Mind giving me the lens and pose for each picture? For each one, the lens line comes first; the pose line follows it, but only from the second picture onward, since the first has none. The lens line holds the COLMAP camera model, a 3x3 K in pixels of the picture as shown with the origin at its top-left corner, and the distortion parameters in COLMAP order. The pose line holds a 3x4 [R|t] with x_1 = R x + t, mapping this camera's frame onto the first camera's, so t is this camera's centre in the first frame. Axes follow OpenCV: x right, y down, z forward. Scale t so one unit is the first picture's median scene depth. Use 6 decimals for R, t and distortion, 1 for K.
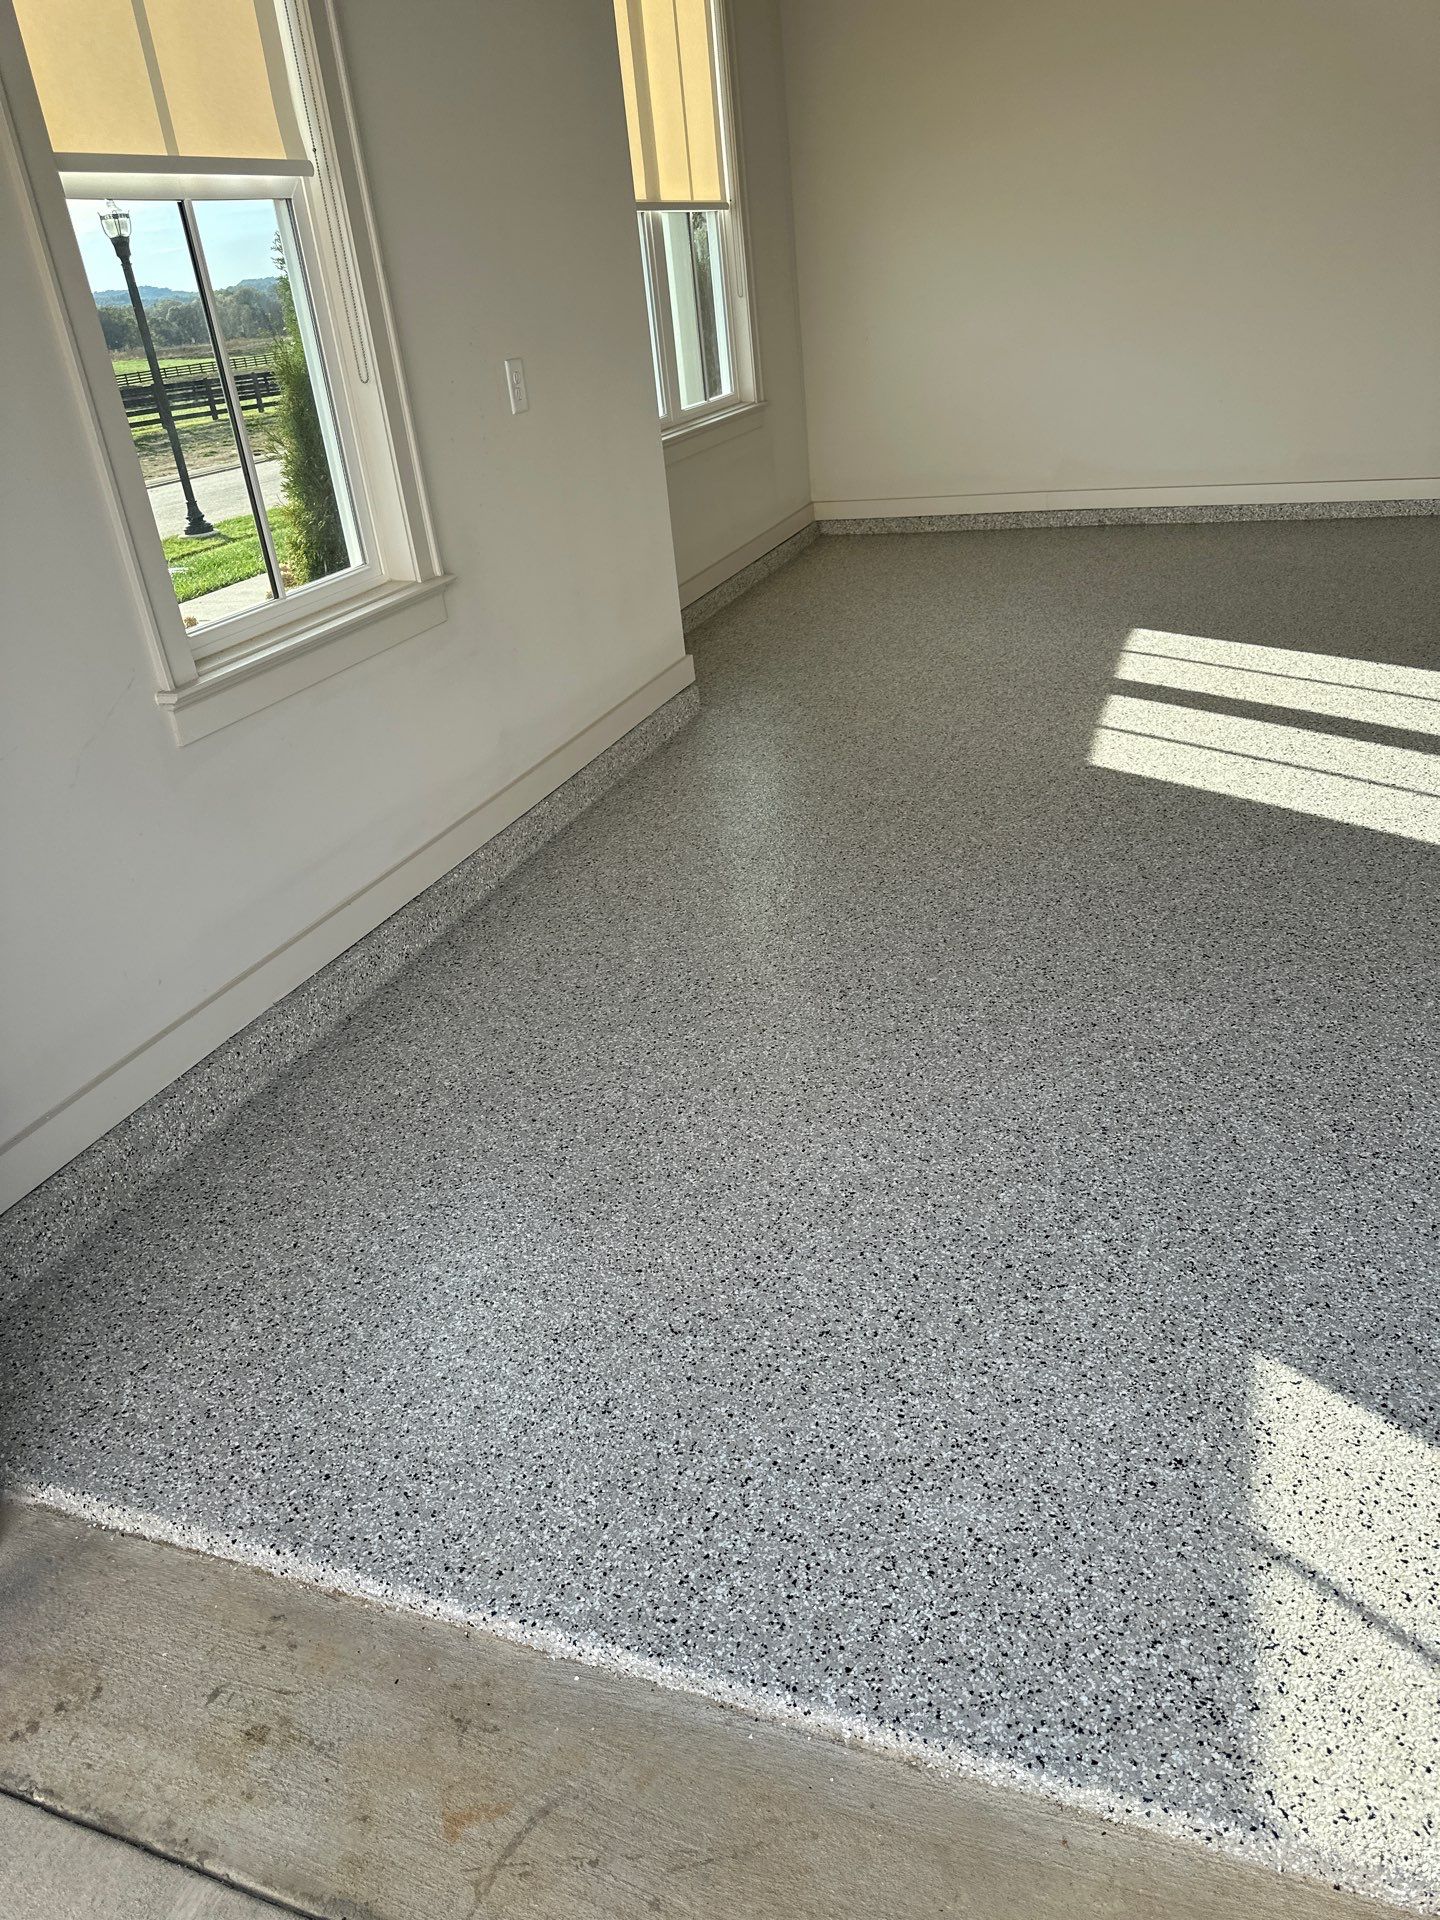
lens RADIAL K [[1367.9, 0, 727.4], [0, 1367.9, 972.7], [0, 0, 1]] dist [0.074124, -0.083874]
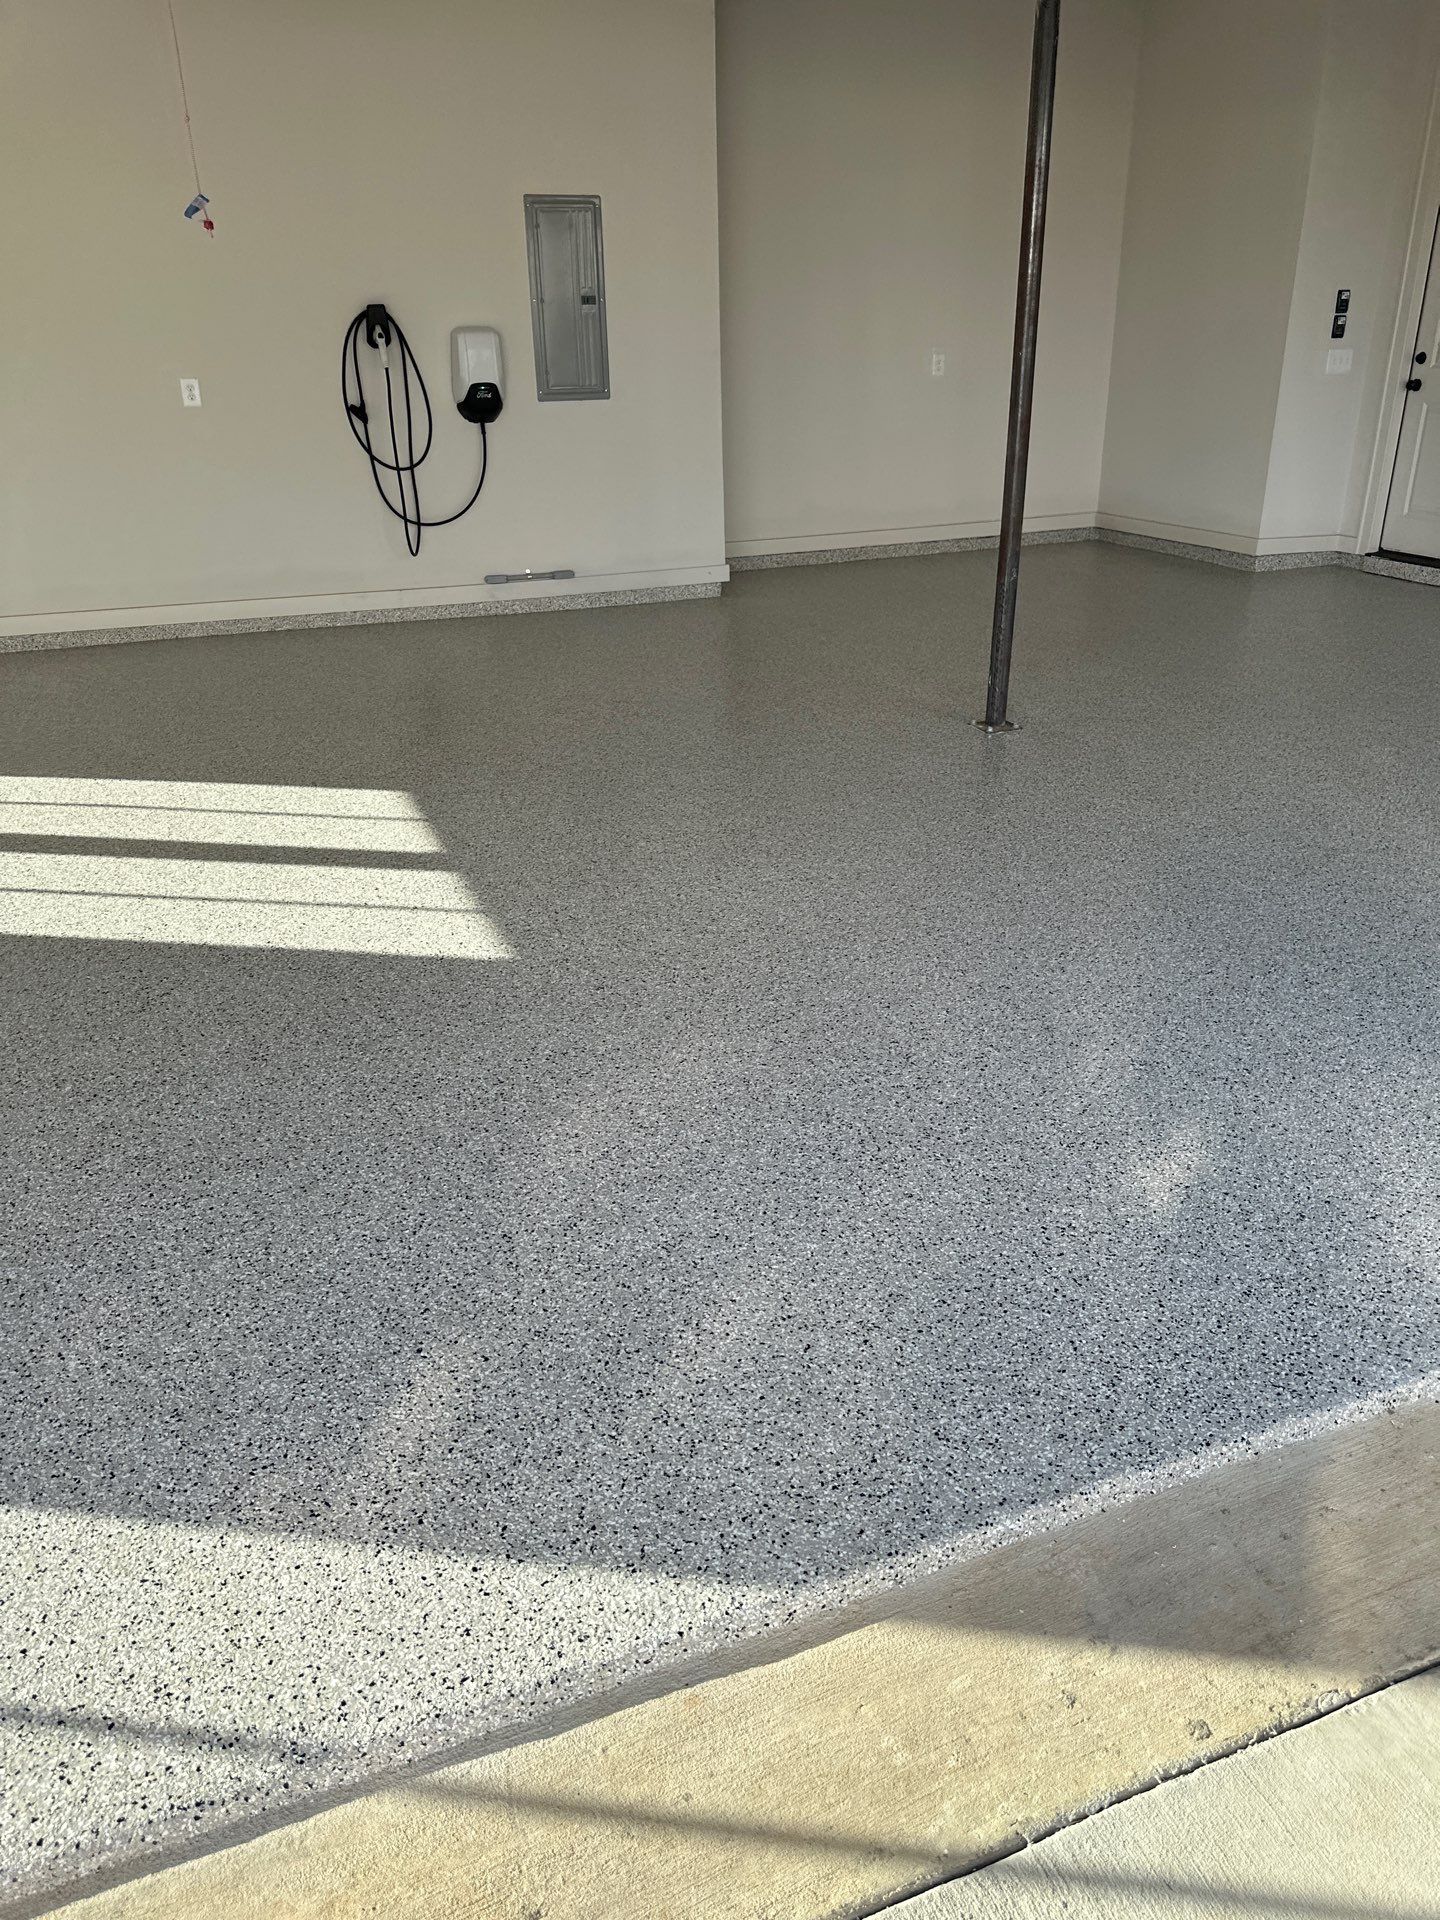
lens RADIAL K [[1367.9, 0, 734.1], [0, 1367.9, 949.0], [0, 0, 1]] dist [0.074124, -0.083874]
pose [[0.738021, -0.195467, 0.645847, 0.173798], [0.257347, 0.966318, -0.001617, 0.042494], [-0.623777, 0.167400, 0.763465, -0.133219]]
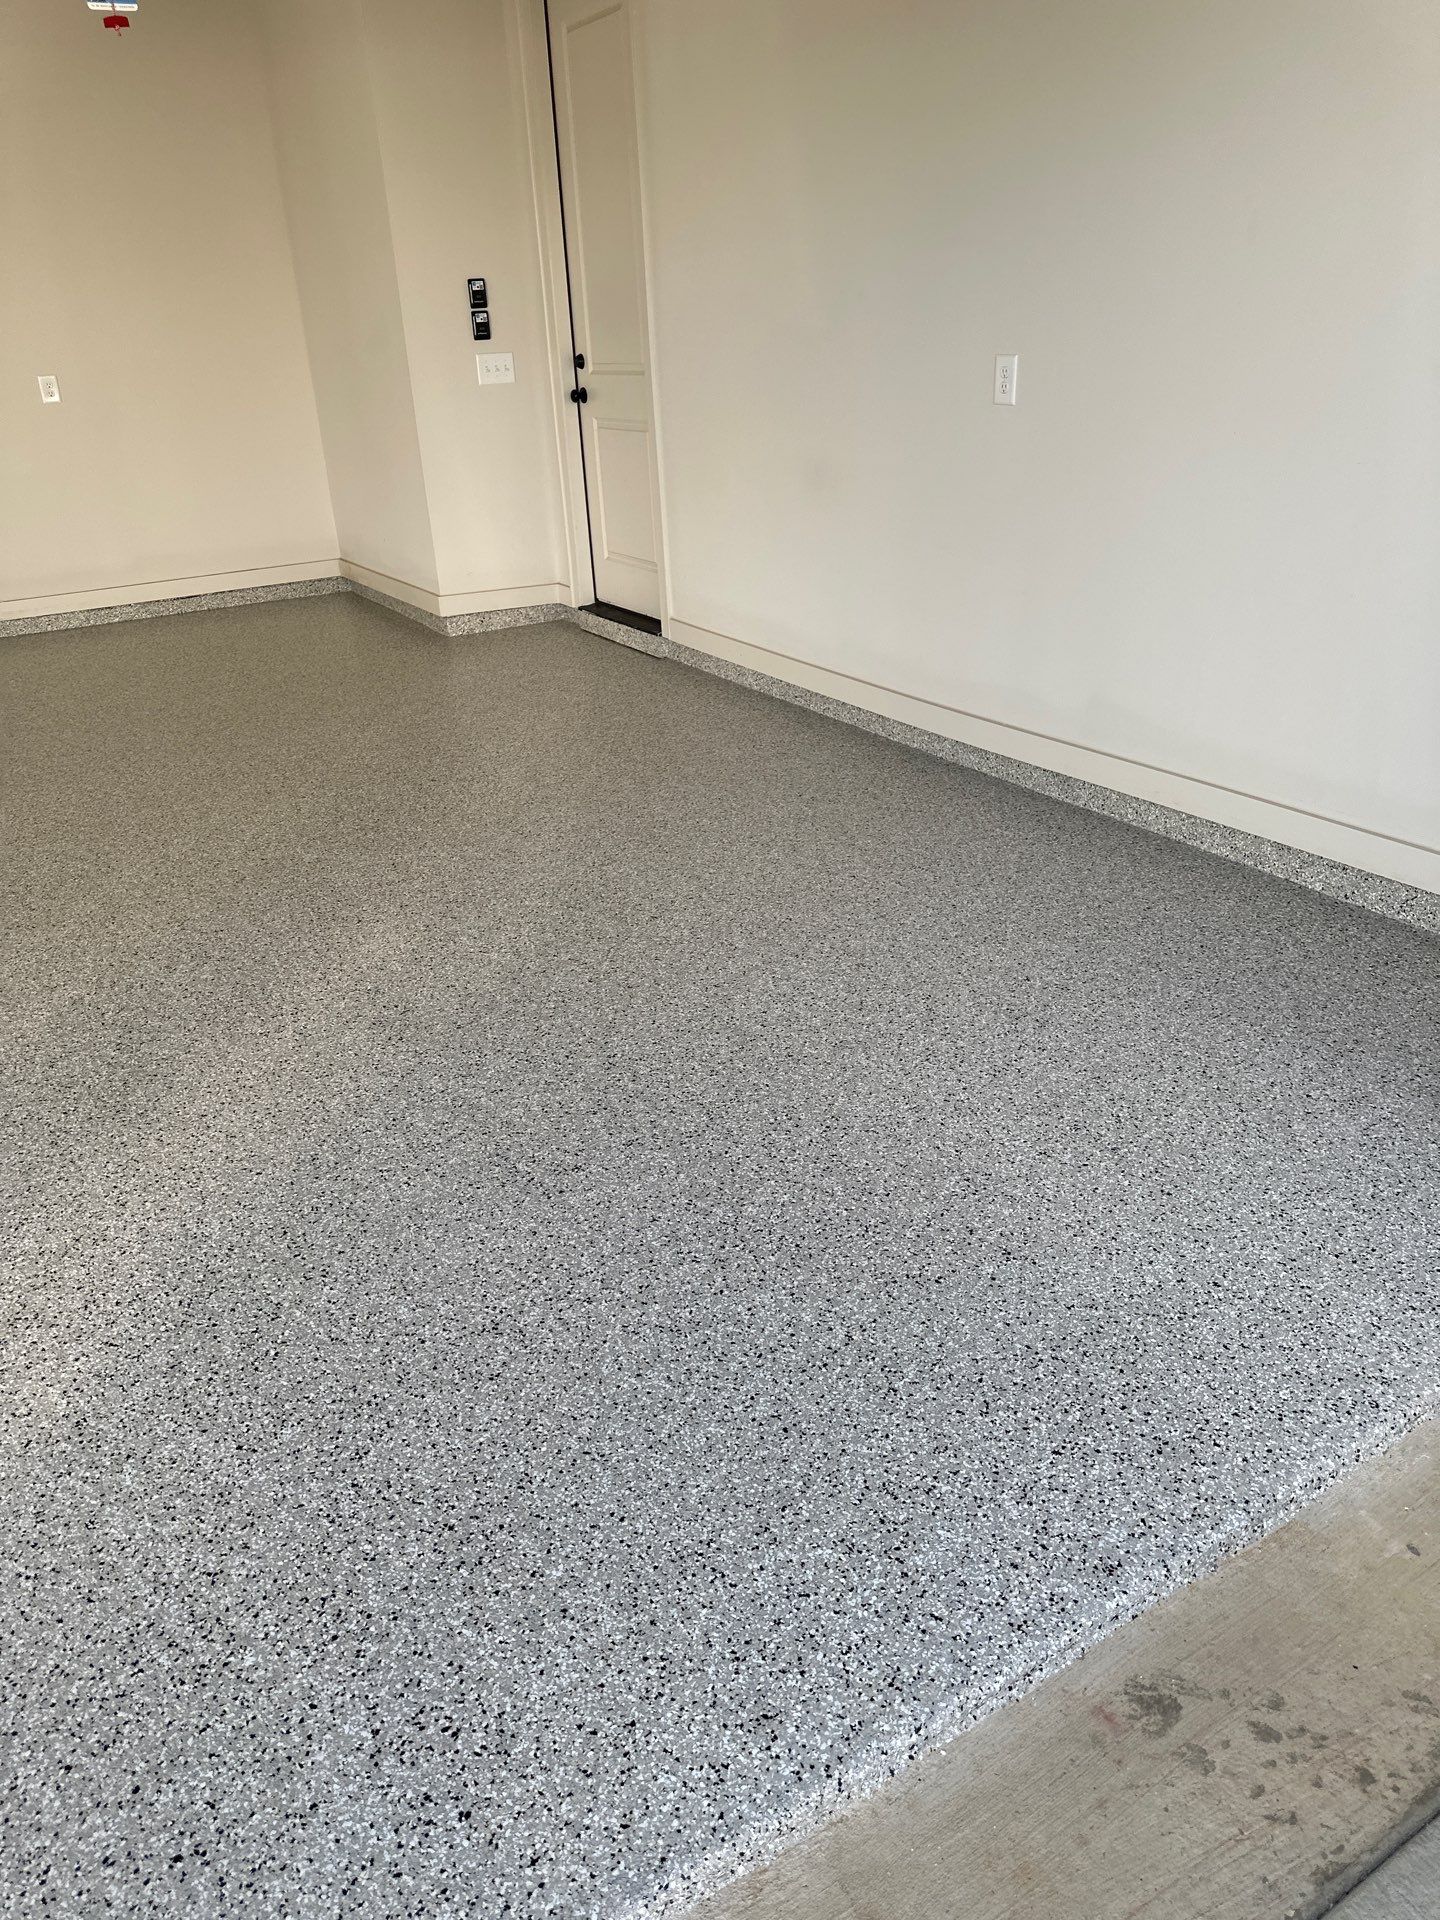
lens RADIAL K [[1367.9, 0, 704.2], [0, 1367.9, 953.8], [0, 0, 1]] dist [0.074124, -0.083874]
pose [[0.635277, -0.261830, 0.726546, 1.373343], [0.342726, 0.938642, 0.038593, 0.108358], [-0.692071, 0.224489, 0.686034, -0.469902]]
